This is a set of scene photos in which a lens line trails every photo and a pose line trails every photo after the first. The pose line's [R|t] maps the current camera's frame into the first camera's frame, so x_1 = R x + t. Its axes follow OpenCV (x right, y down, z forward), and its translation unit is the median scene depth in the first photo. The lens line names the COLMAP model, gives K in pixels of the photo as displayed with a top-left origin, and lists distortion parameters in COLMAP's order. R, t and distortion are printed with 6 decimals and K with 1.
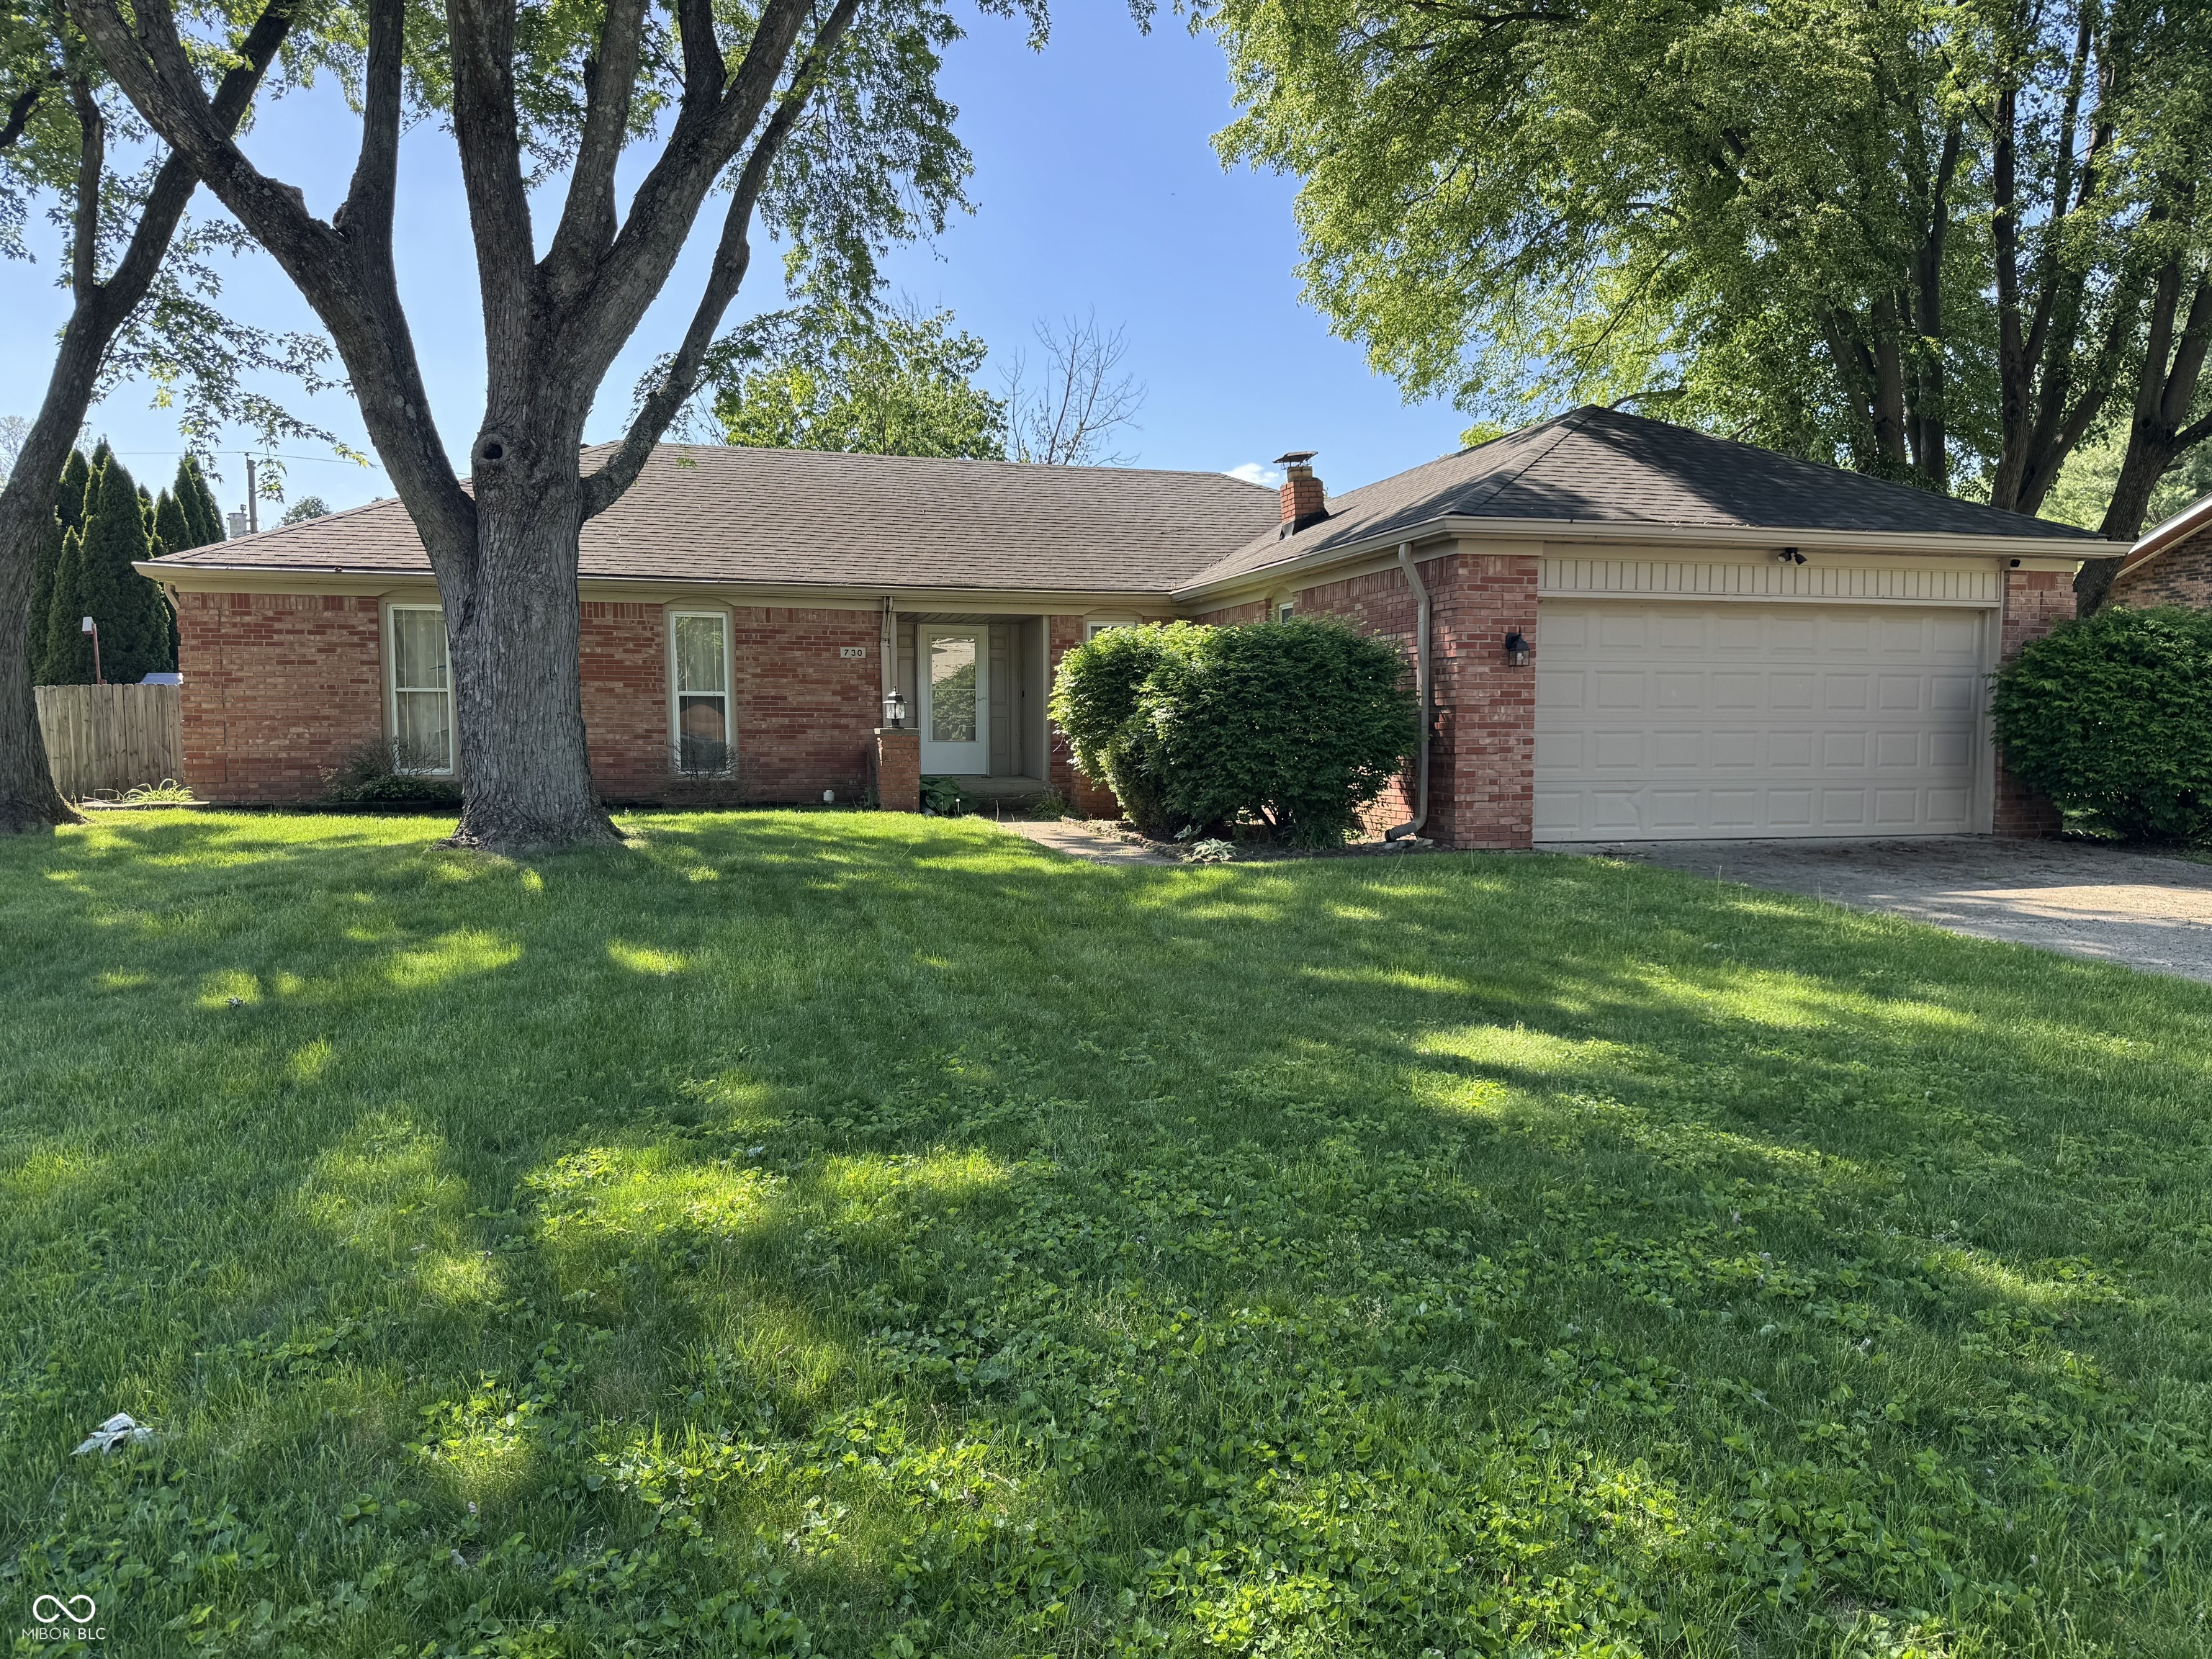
lens RADIAL K [[1563.6, 0, 1105.4], [0, 1563.6, 825.9], [0, 0, 1]] dist [0.067555, -0.092740]
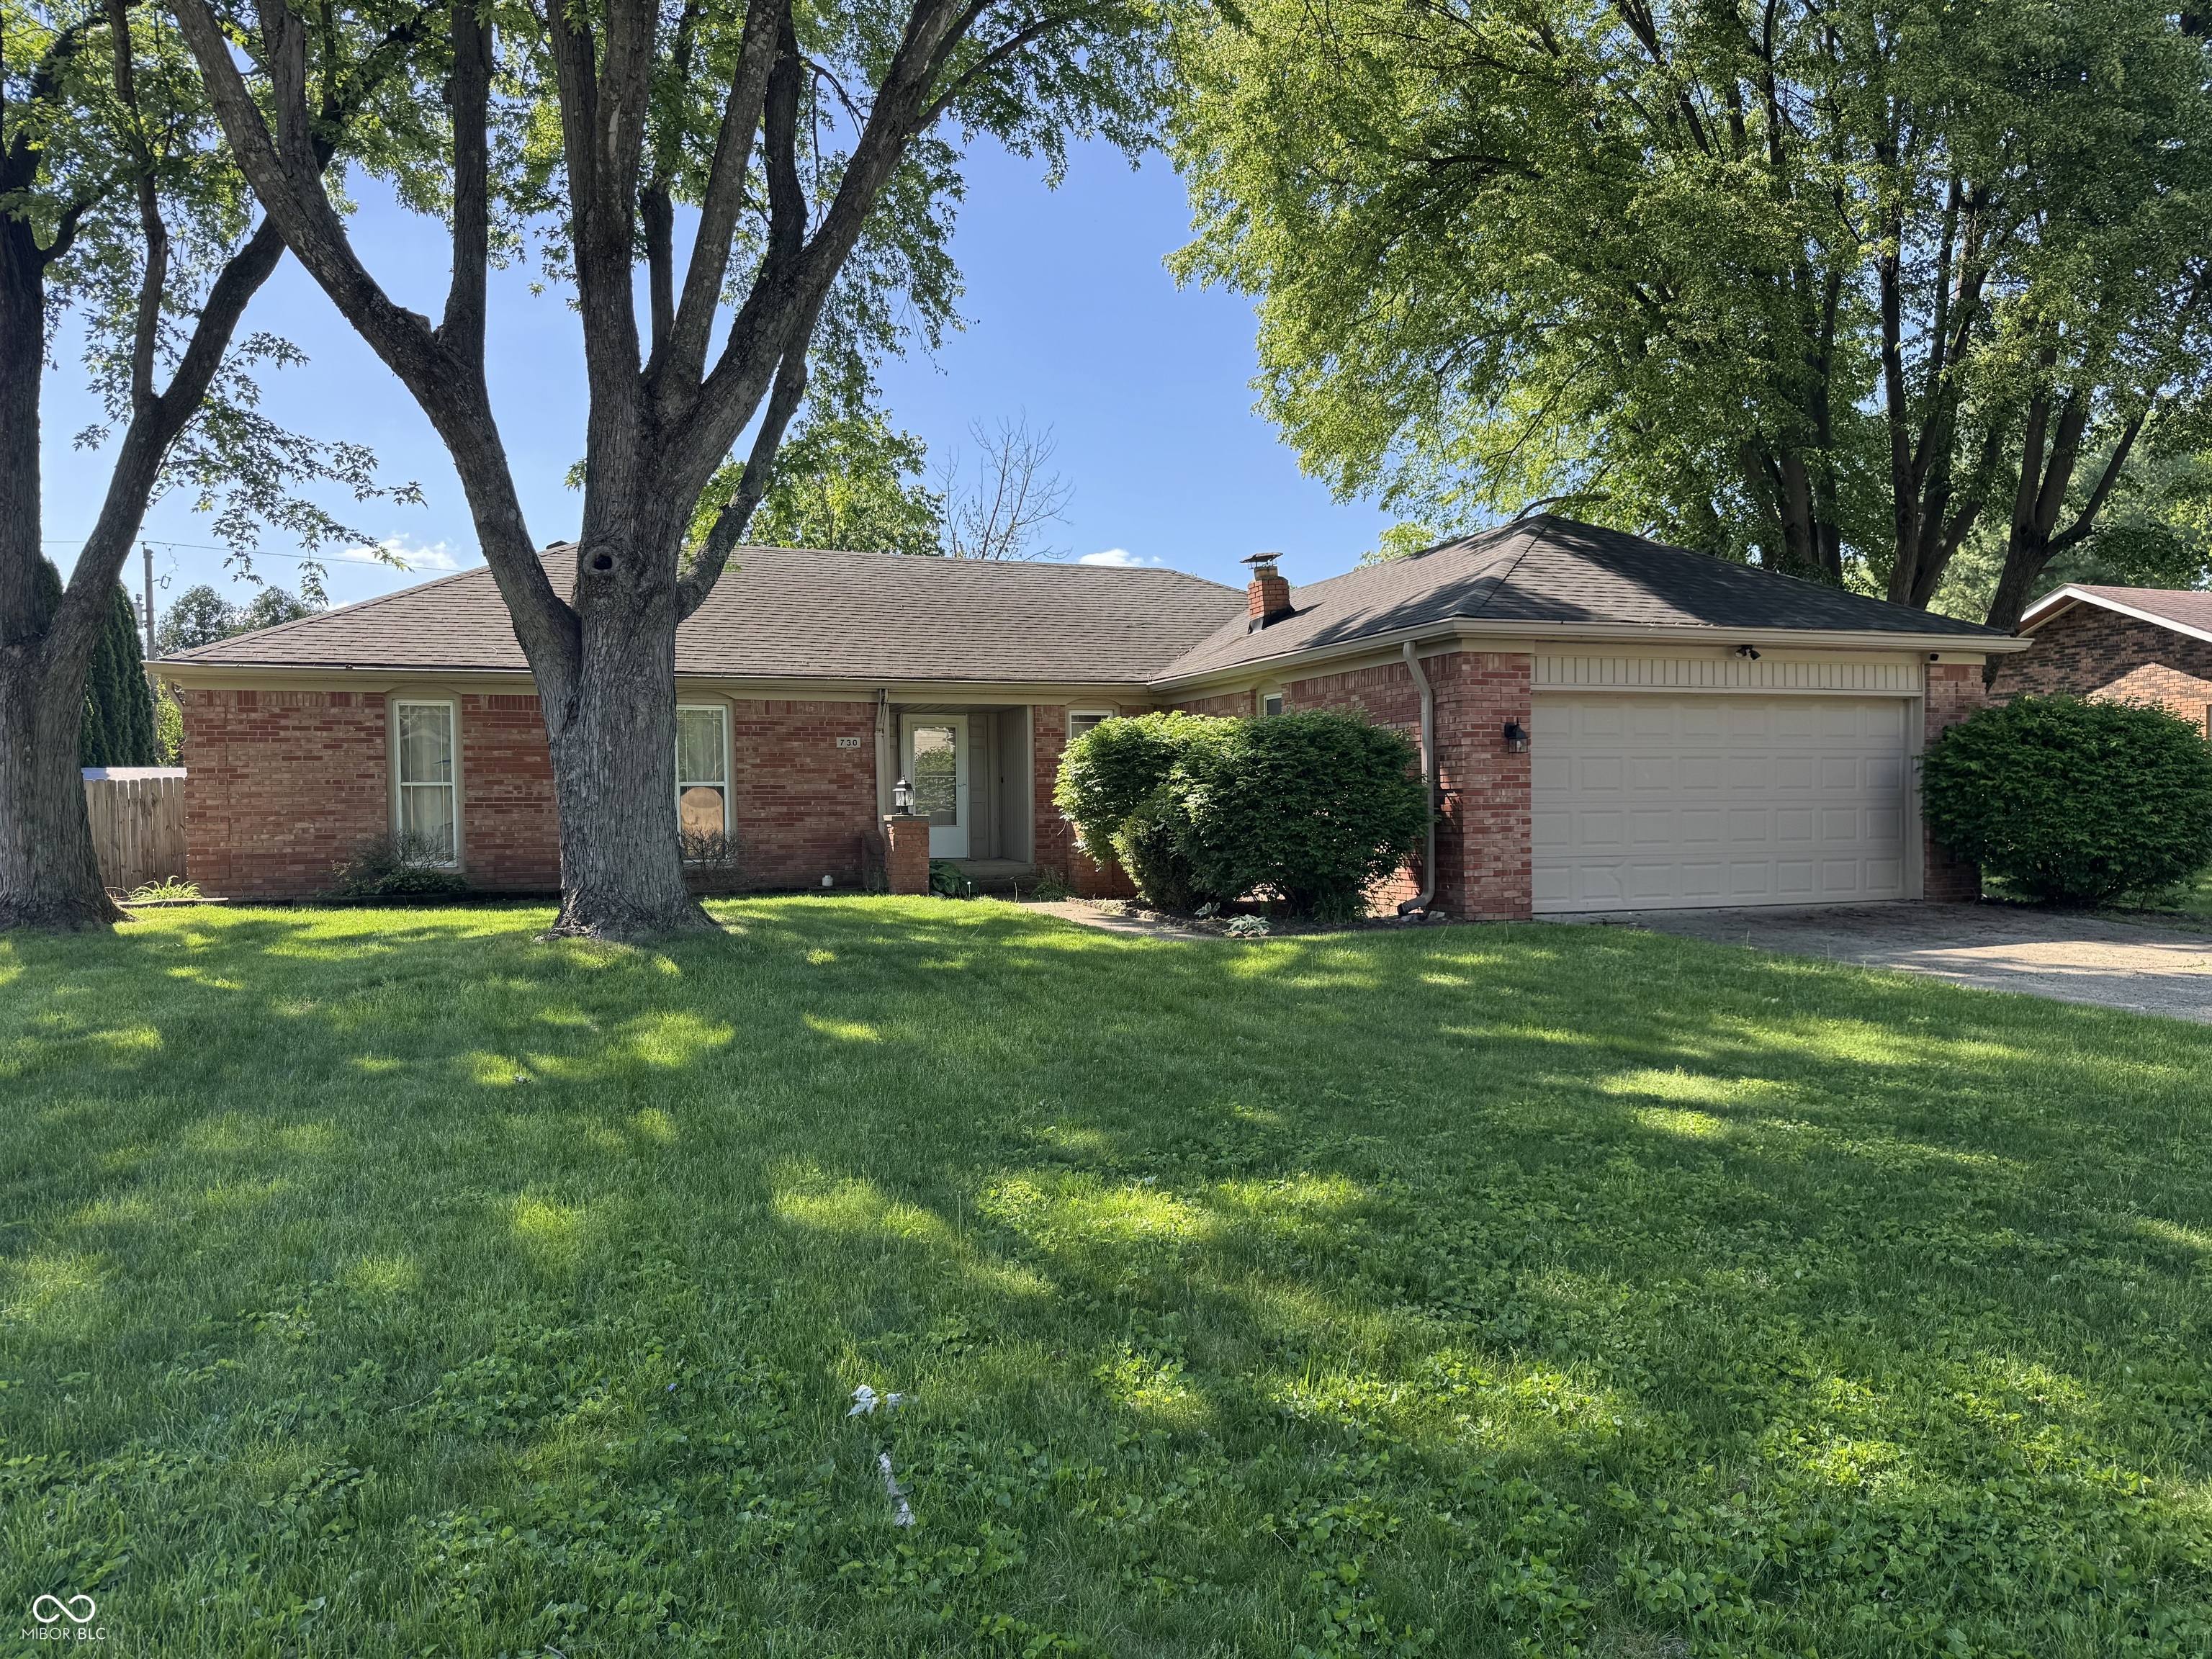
lens RADIAL K [[1565.1, 0, 1105.1], [0, 1565.1, 832.1], [0, 0, 1]] dist [0.089195, -0.156980]
pose [[0.995777, -0.013392, 0.090828, -0.114879], [0.017659, 0.998769, -0.046343, -0.000574], [-0.090096, 0.047751, 0.994788, -0.059581]]
